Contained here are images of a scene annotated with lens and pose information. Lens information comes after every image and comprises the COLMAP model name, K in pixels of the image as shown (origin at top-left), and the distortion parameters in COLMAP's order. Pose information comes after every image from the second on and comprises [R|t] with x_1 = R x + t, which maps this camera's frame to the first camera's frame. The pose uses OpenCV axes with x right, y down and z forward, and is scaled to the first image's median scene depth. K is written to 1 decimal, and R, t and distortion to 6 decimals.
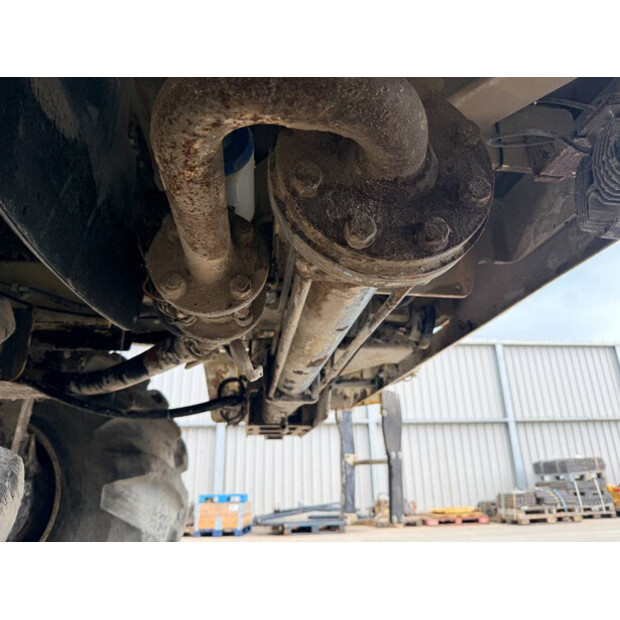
lens RADIAL K [[435.8, 0, 310.0], [0, 435.8, 310.0], [0, 0, 1]] dist [0.078267, -0.134475]
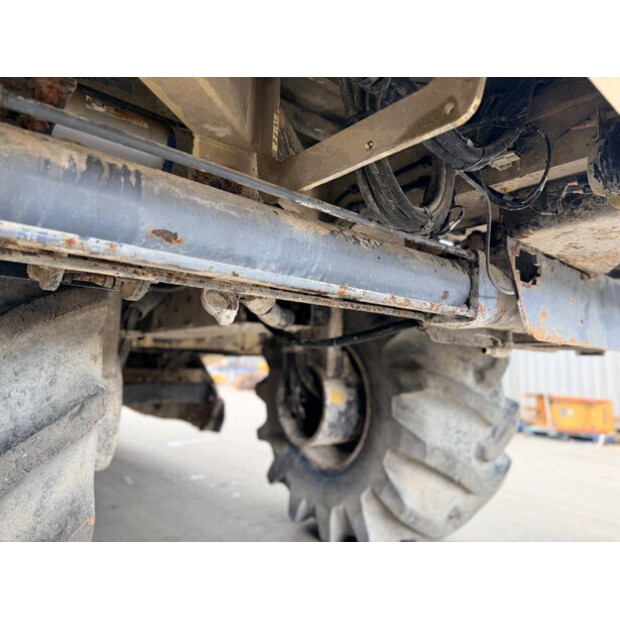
lens RADIAL K [[435.8, 0, 310.0], [0, 435.8, 310.0], [0, 0, 1]] dist [0.078267, -0.134475]
pose [[0.550805, -0.077958, -0.830985, 0.329337], [0.257267, 0.963008, 0.080181, 0.048916], [0.793995, -0.257949, 0.550486, 0.287388]]
